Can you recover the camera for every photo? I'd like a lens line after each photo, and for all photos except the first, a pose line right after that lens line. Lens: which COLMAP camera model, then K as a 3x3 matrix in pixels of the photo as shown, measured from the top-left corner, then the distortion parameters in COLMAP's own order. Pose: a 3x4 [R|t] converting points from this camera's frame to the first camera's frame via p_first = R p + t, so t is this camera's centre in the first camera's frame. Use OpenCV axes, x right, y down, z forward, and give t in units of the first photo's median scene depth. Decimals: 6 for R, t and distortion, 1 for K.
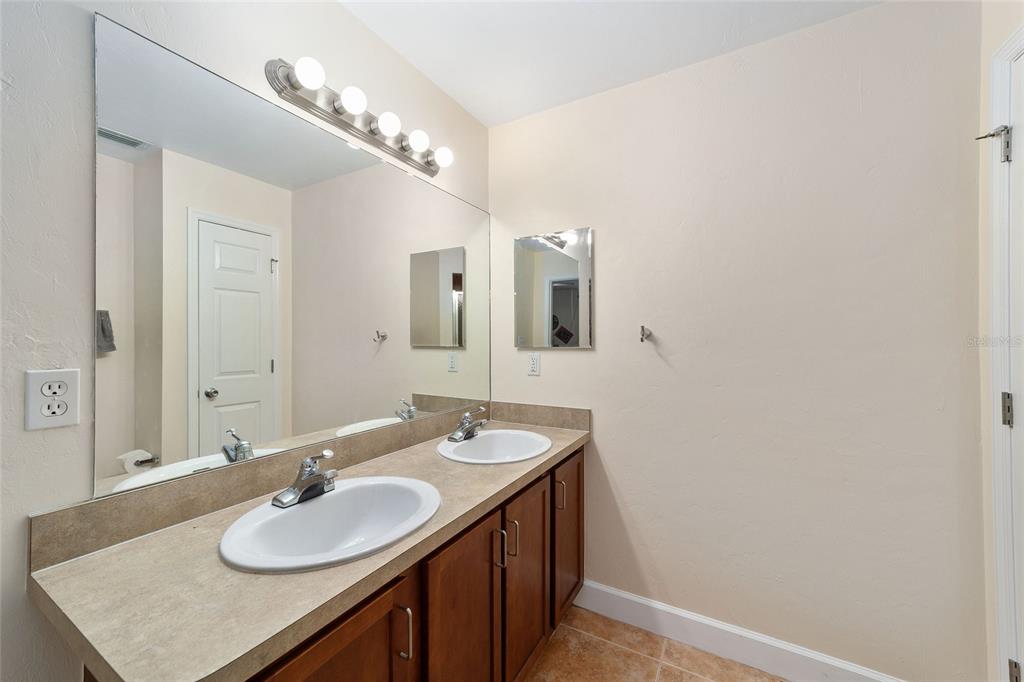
lens RADIAL K [[393.6, 0, 507.5], [0, 393.6, 337.6], [0, 0, 1]] dist [-0.016637, 0.008017]
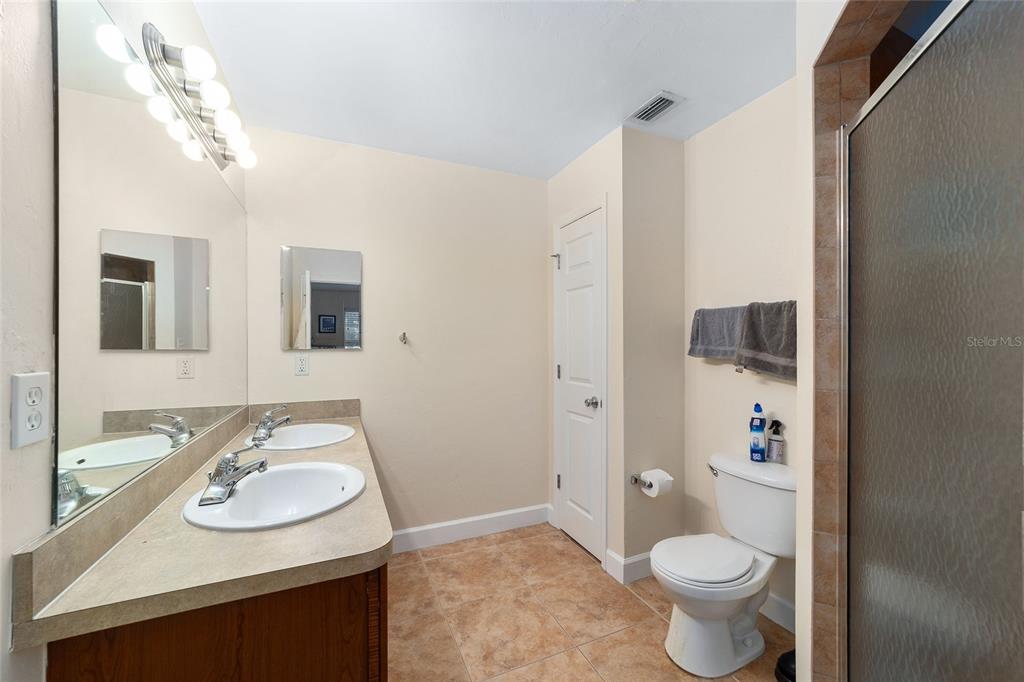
lens RADIAL K [[393.6, 0, 517.6], [0, 393.6, 343.8], [0, 0, 1]] dist [-0.016637, 0.008017]
pose [[0.582475, 0.001728, 0.812847, -0.544109], [-0.005261, 0.999985, 0.001644, 0.006340], [-0.812832, -0.005234, 0.582475, -0.131263]]
